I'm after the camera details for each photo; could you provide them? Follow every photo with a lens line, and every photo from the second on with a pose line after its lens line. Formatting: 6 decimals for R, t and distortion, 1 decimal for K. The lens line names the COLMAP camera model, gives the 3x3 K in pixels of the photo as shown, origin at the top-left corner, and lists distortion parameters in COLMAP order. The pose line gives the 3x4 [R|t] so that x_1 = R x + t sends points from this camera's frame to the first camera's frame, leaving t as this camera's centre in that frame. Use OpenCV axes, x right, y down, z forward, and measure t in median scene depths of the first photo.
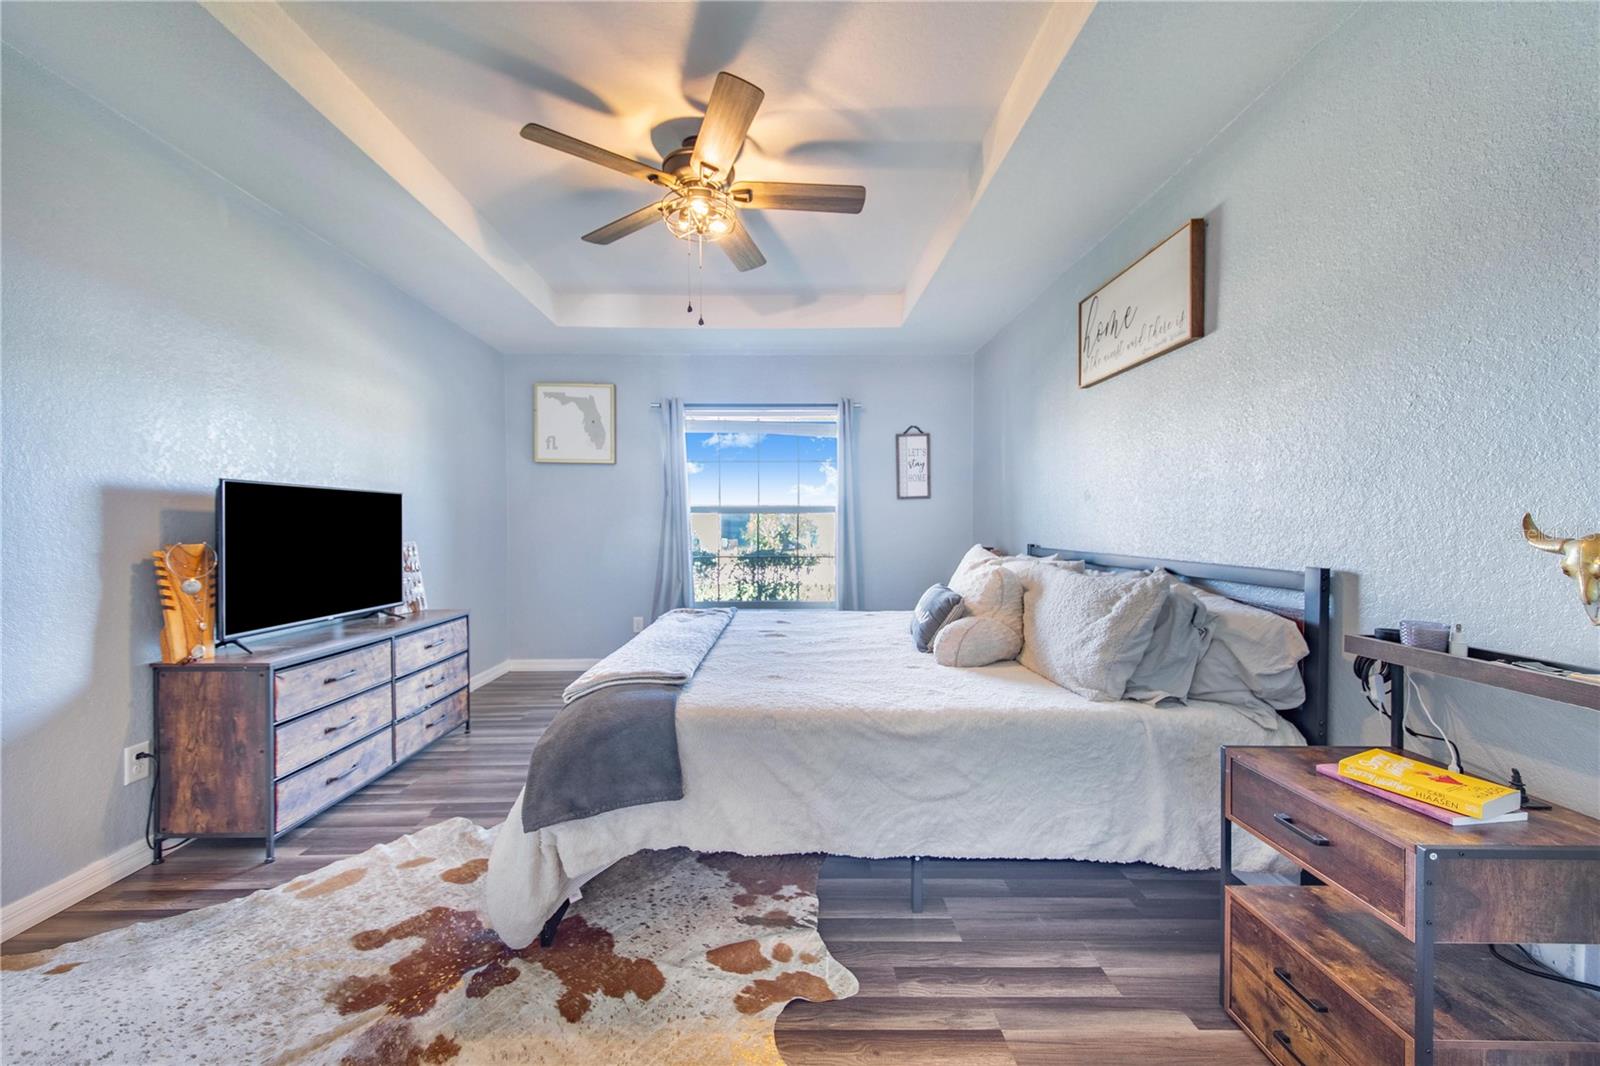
lens RADIAL K [[624.3, 0, 790.9], [0, 624.3, 529.1], [0, 0, 1]] dist [0.019589, -0.010017]
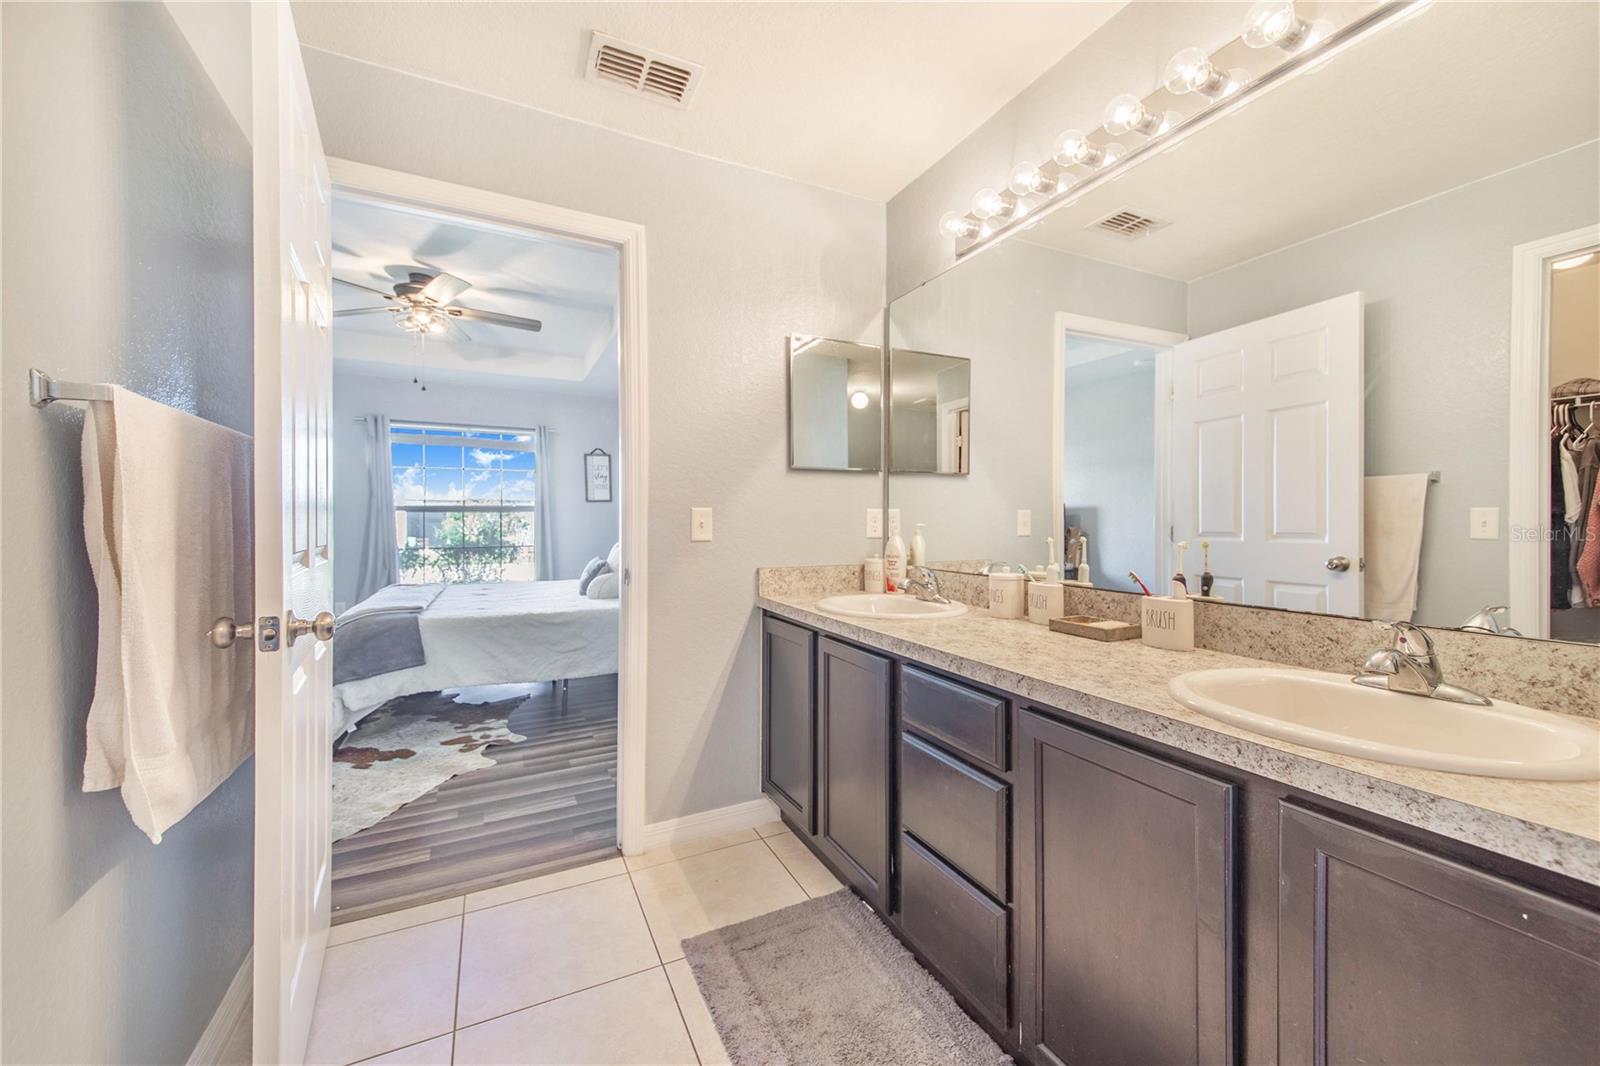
lens RADIAL K [[624.3, 0, 842.5], [0, 624.3, 523.8], [0, 0, 1]] dist [0.019589, -0.010017]
pose [[0.877527, -0.003843, 0.479512, 0.023179], [0.005414, 0.999984, -0.001894, 0.011657], [-0.479497, 0.004258, 0.877533, -1.144597]]
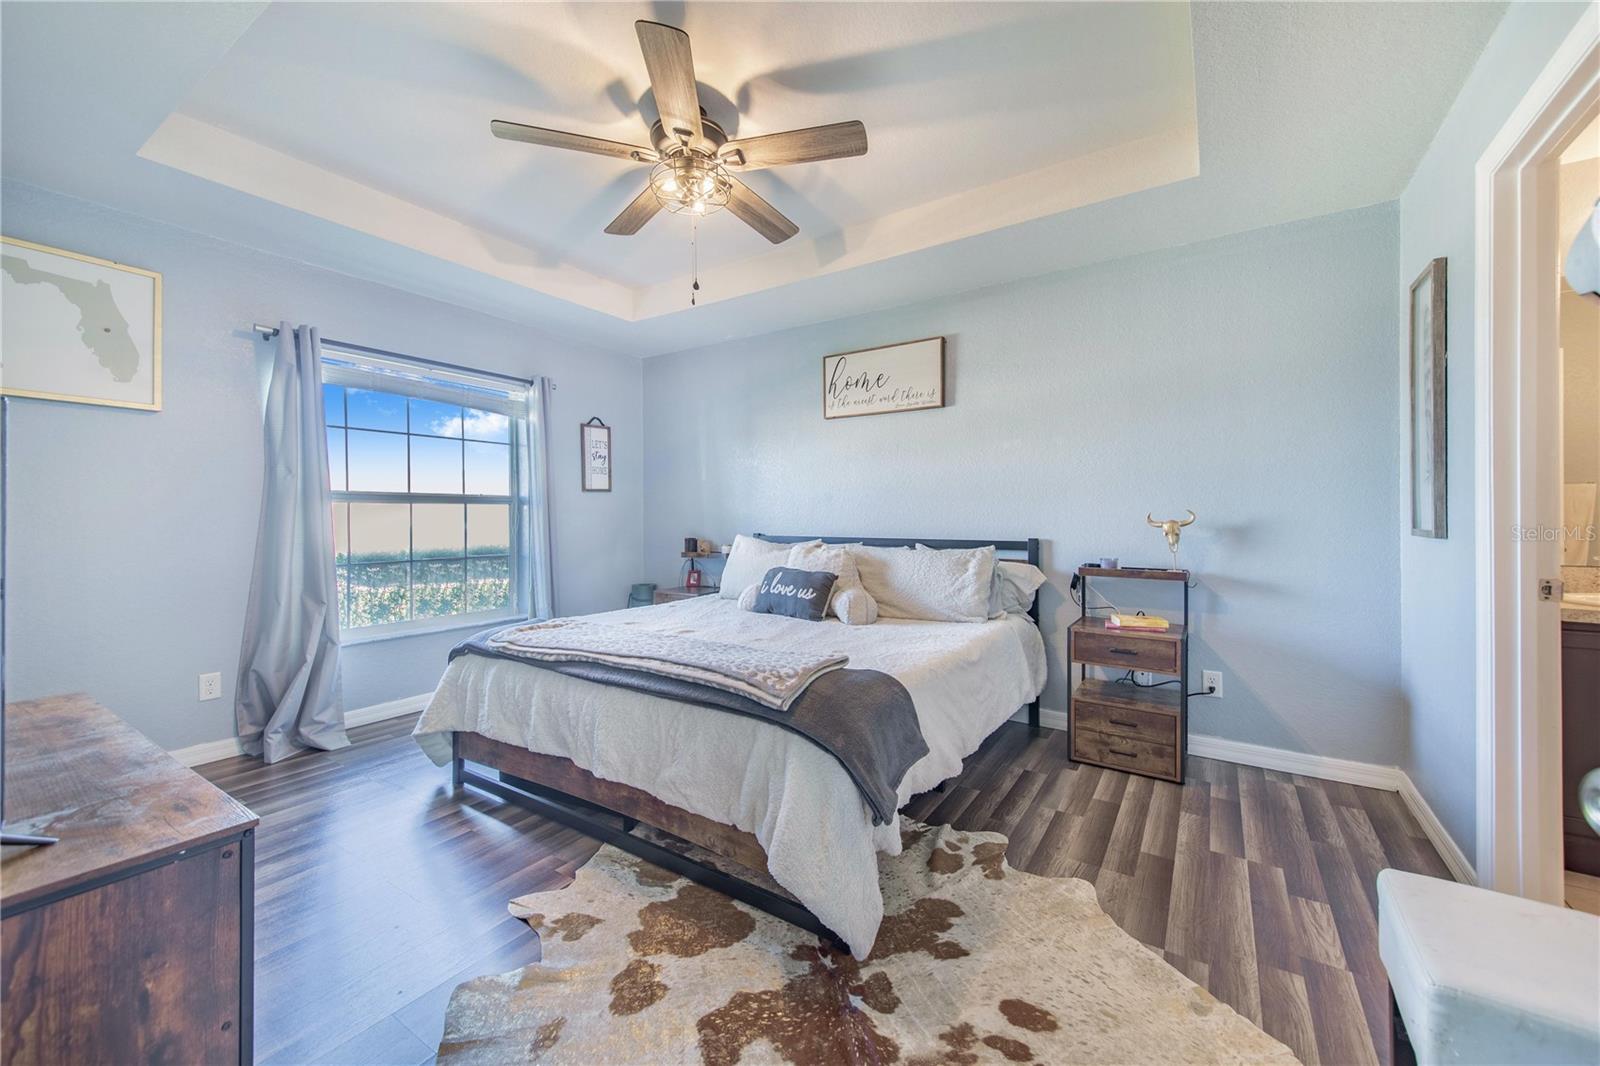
lens RADIAL K [[624.3, 0, 813.5], [0, 624.3, 508.4], [0, 0, 1]] dist [0.019589, -0.010017]
pose [[0.544438, 0.013738, 0.838688, -1.124506], [0.006676, 0.999763, -0.020711, 0.000978], [-0.838774, 0.016875, 0.544218, 0.463897]]
